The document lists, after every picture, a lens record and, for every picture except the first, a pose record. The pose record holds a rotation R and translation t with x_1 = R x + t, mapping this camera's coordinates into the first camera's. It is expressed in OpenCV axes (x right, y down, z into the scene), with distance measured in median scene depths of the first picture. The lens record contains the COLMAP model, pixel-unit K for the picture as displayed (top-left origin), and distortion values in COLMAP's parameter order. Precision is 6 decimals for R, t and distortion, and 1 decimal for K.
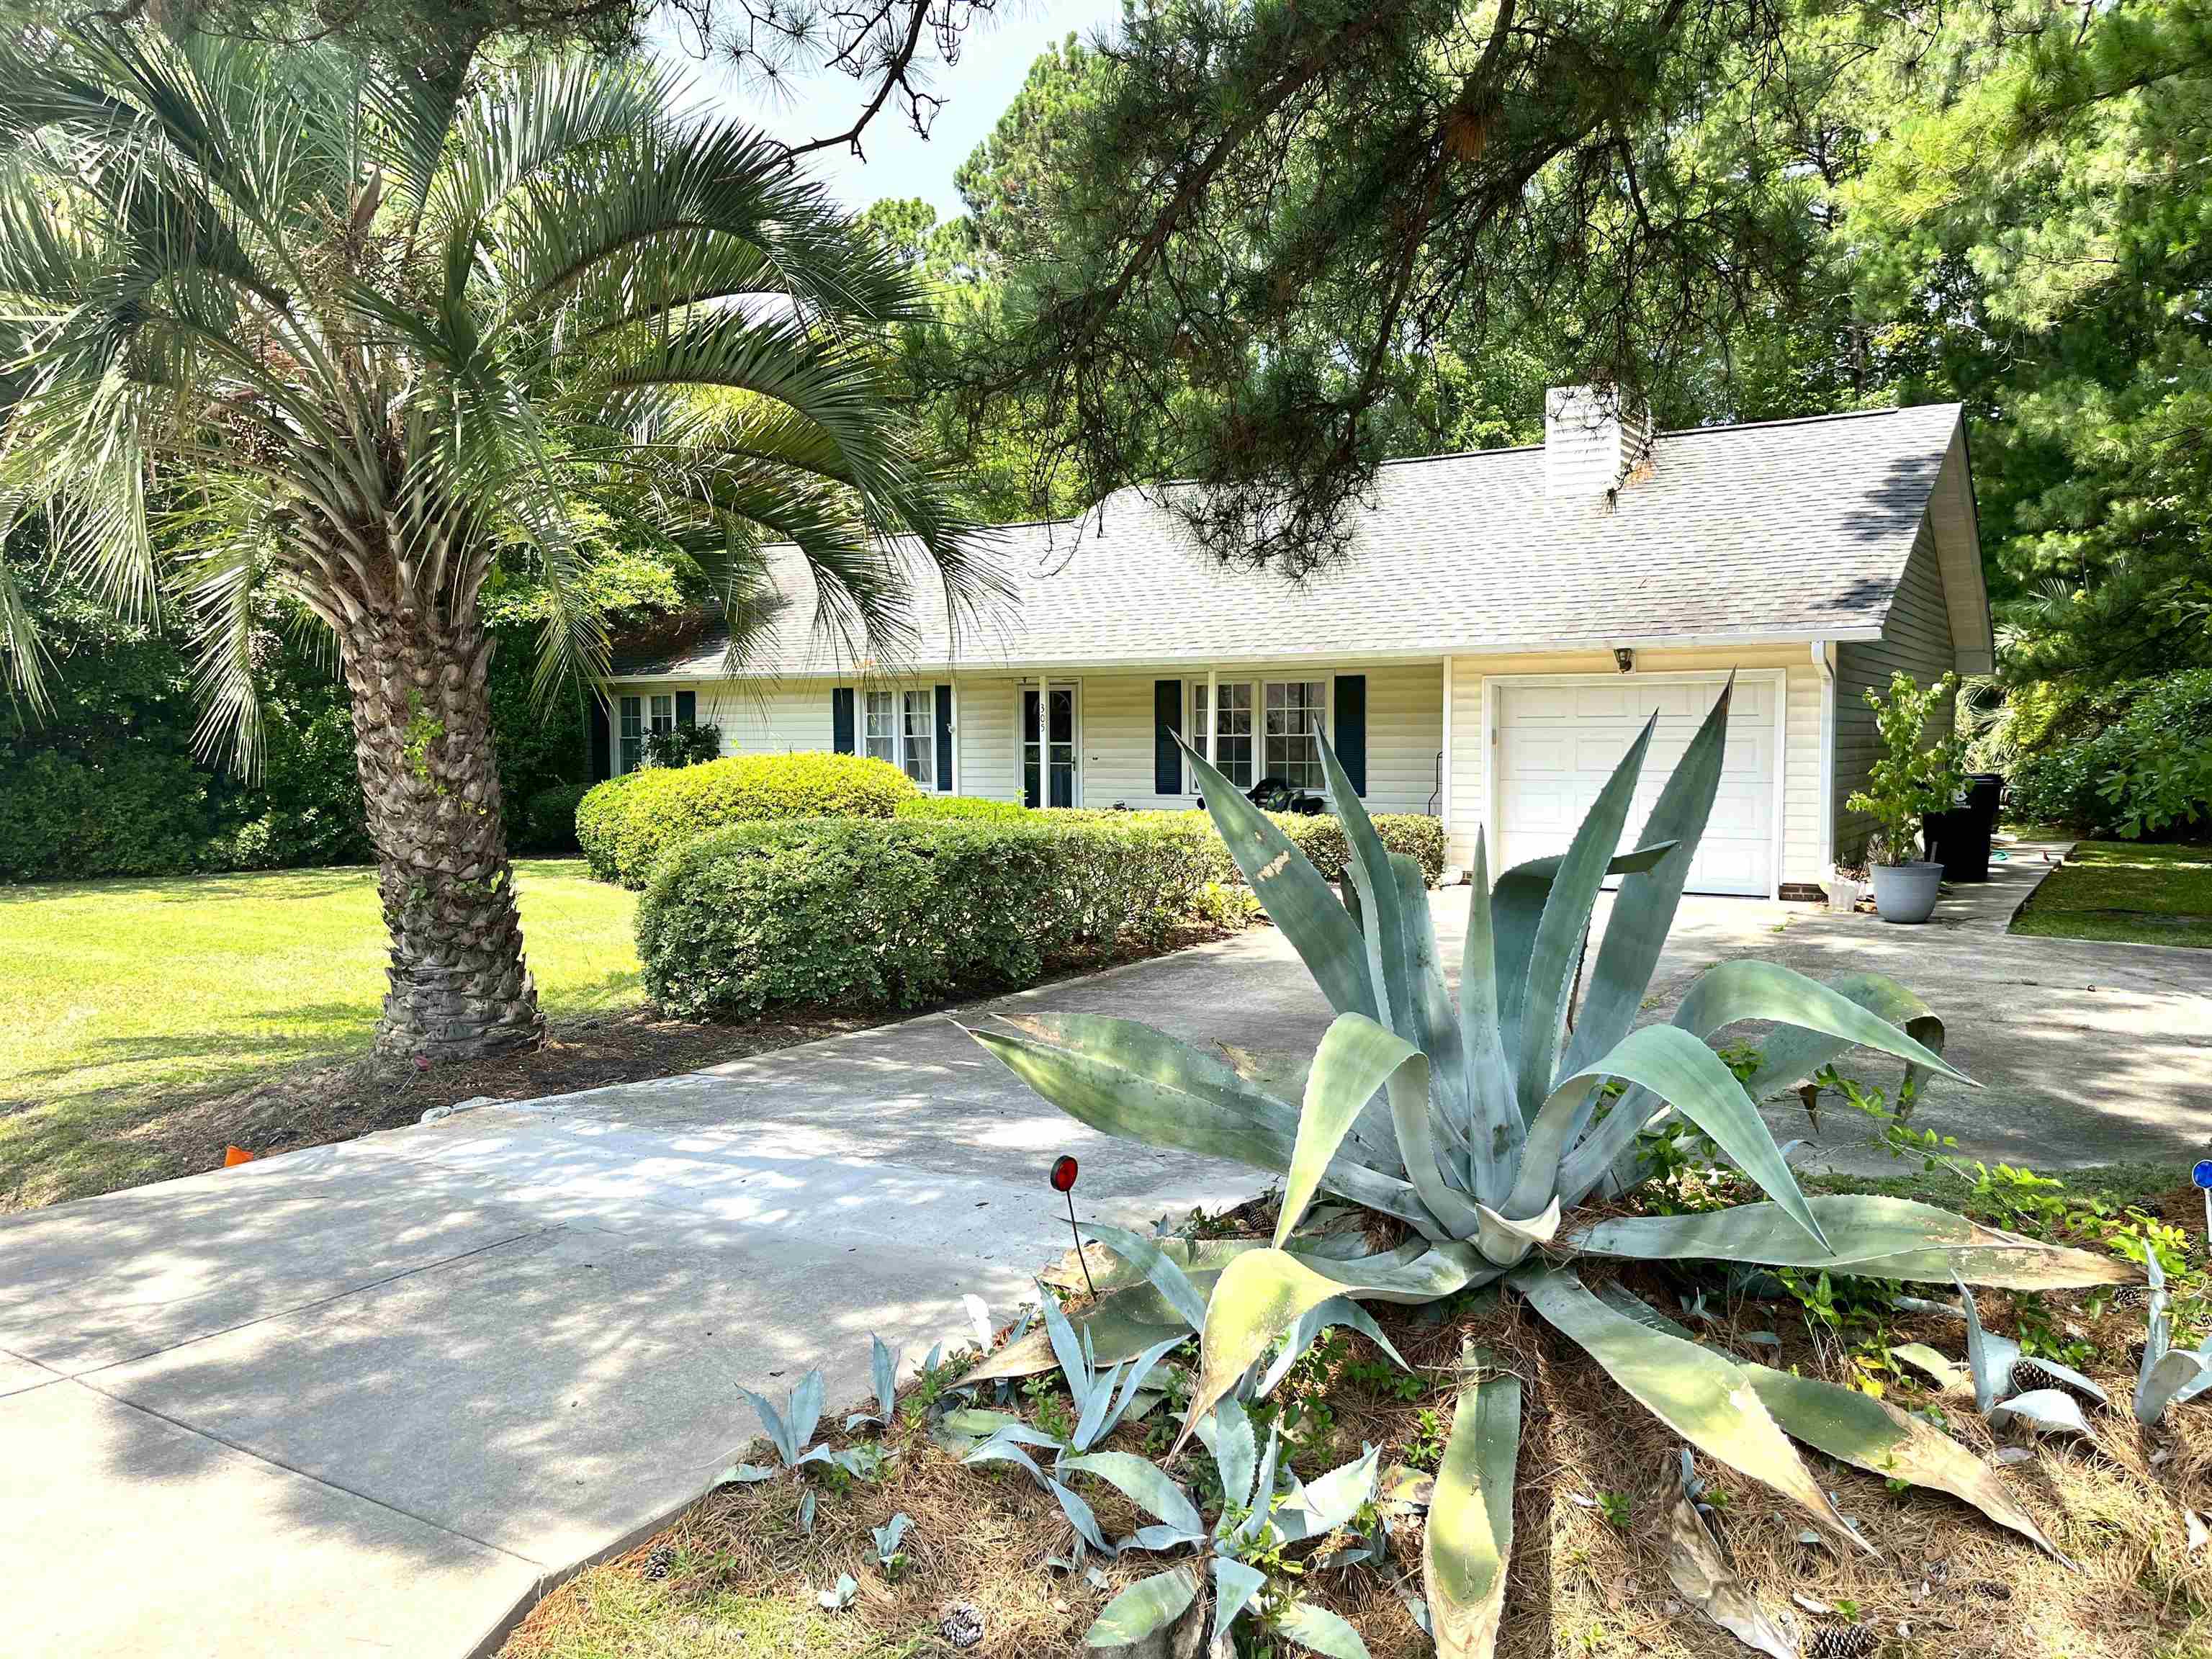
lens RADIAL K [[1675.5, 0, 1108.8], [0, 1675.5, 831.1], [0, 0, 1]] dist [0.008824, 0.000812]
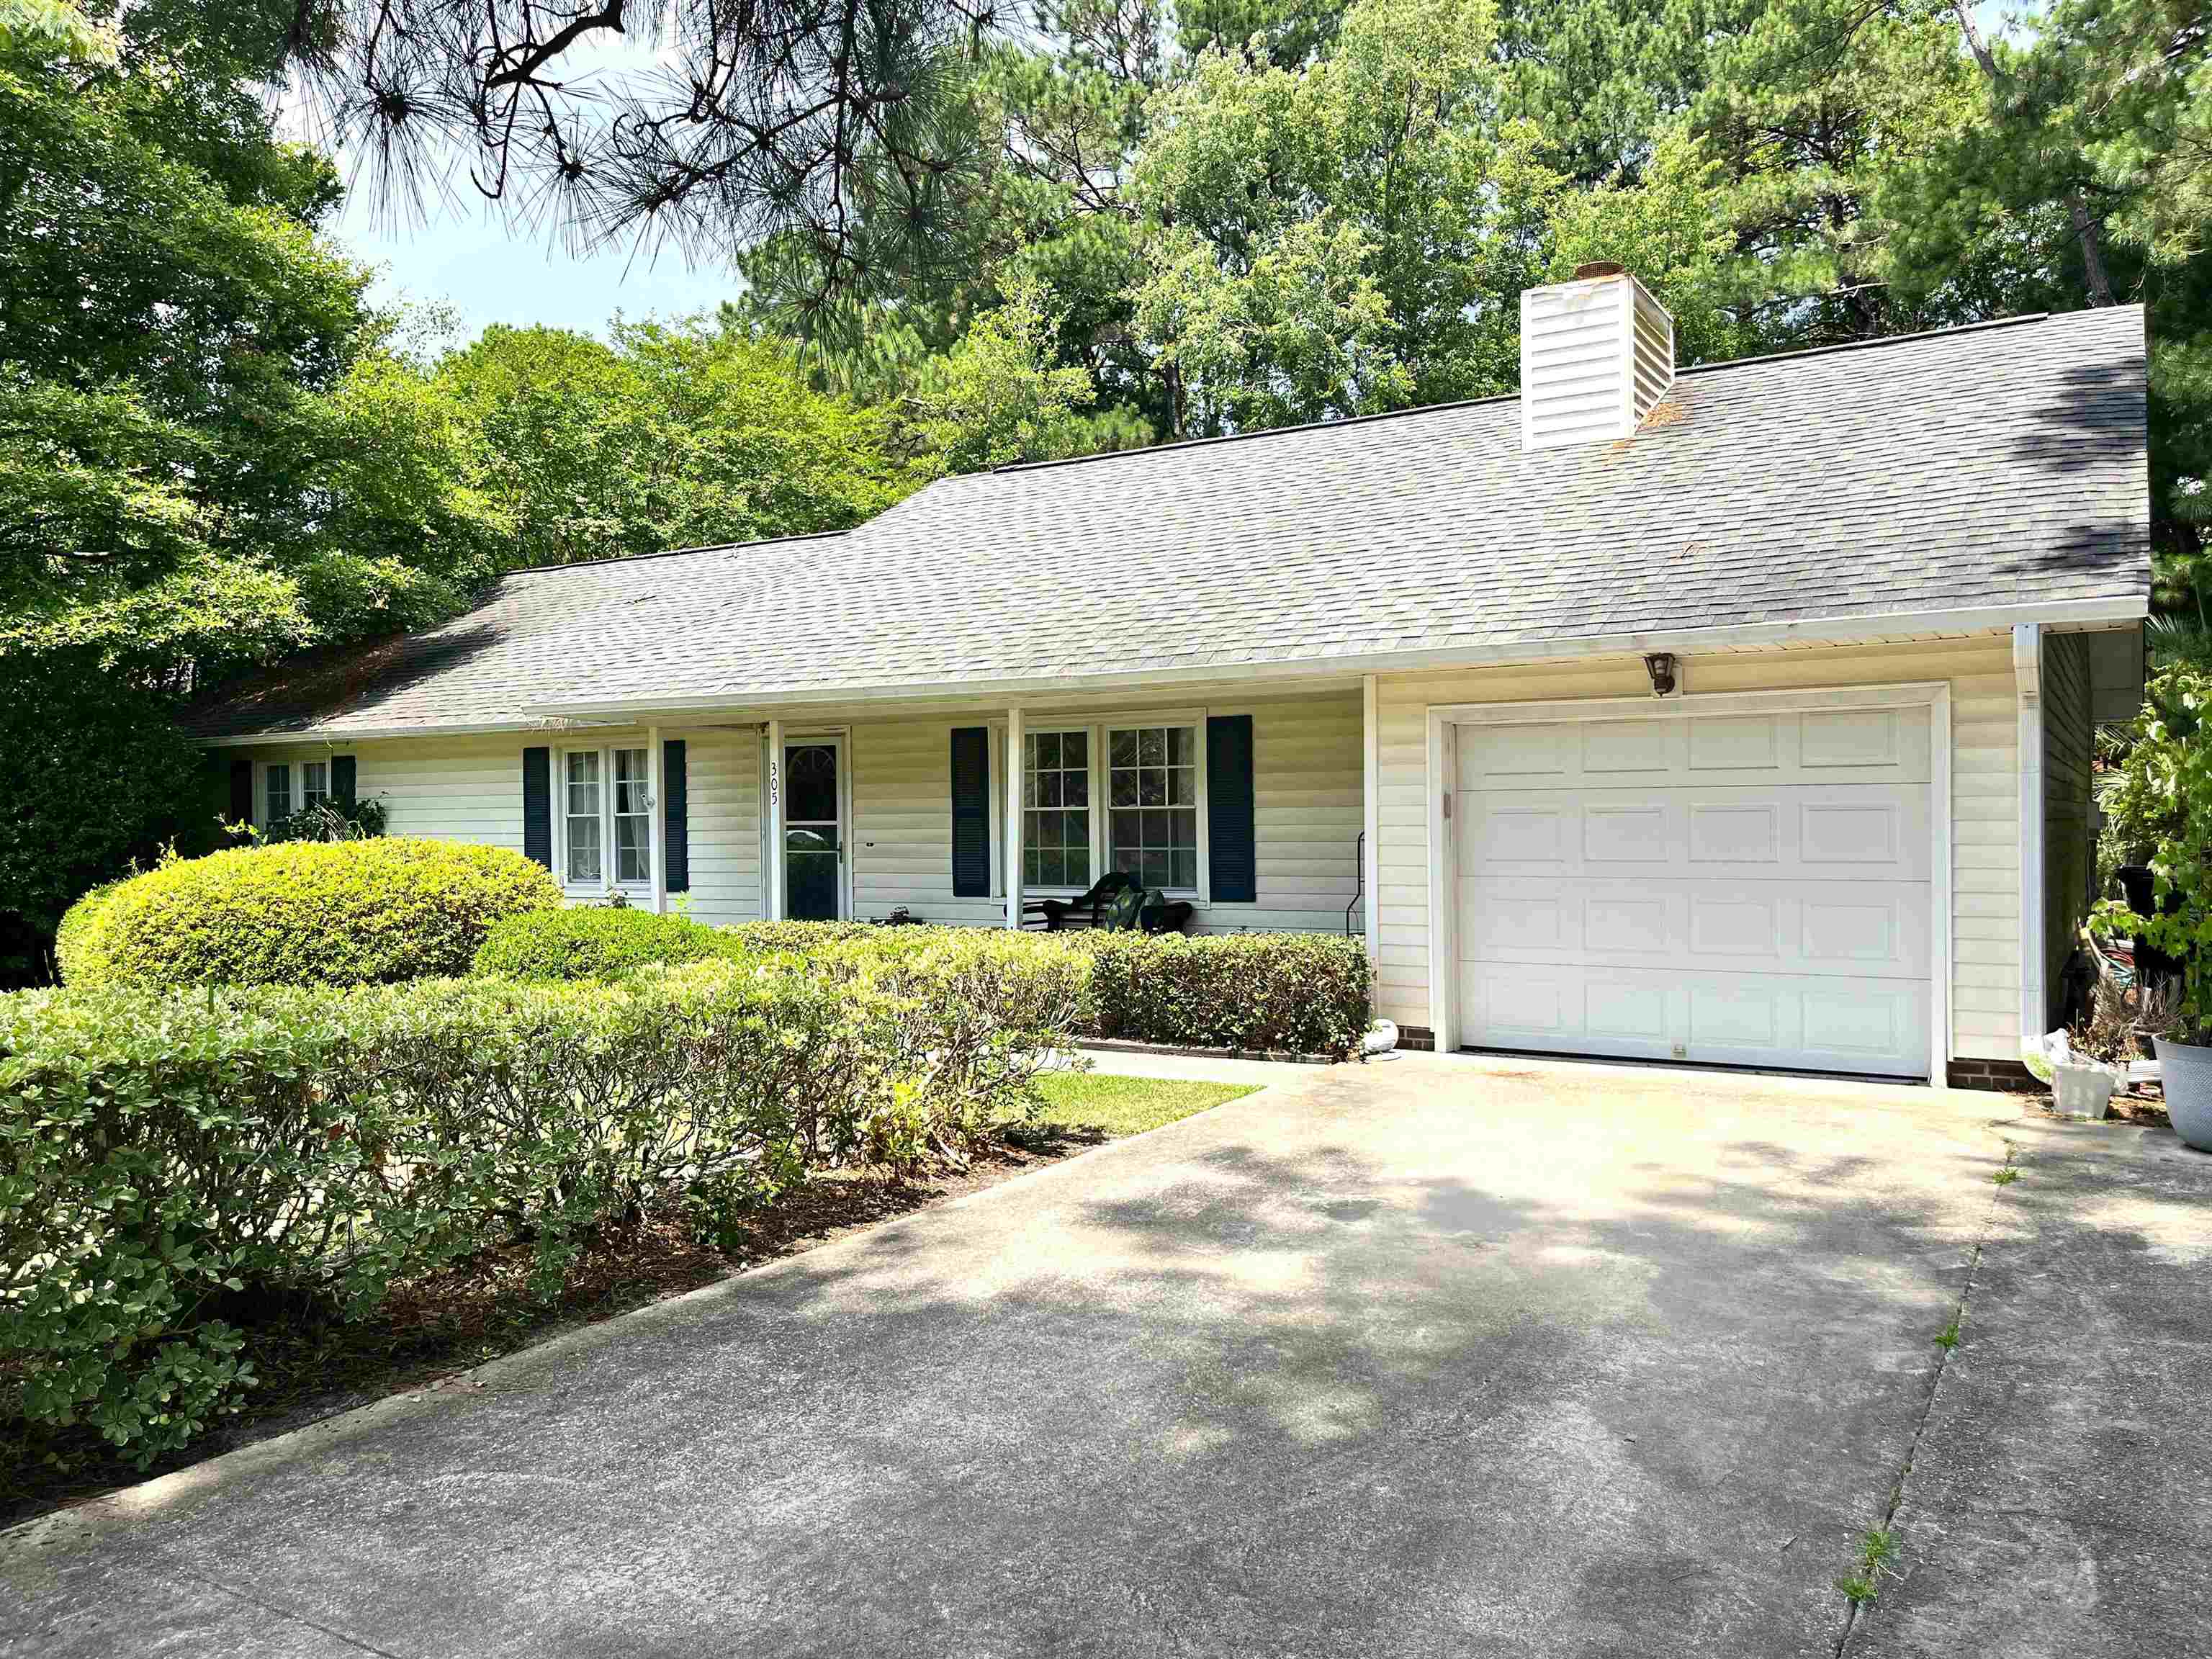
lens RADIAL K [[1675.5, 0, 1103.7], [0, 1675.5, 830.0], [0, 0, 1]] dist [0.008824, 0.000812]
pose [[0.999915, -0.006223, 0.011414, 0.087662], [0.006789, 0.998715, -0.050217, -0.015835], [-0.011087, 0.050290, 0.998673, 0.351806]]
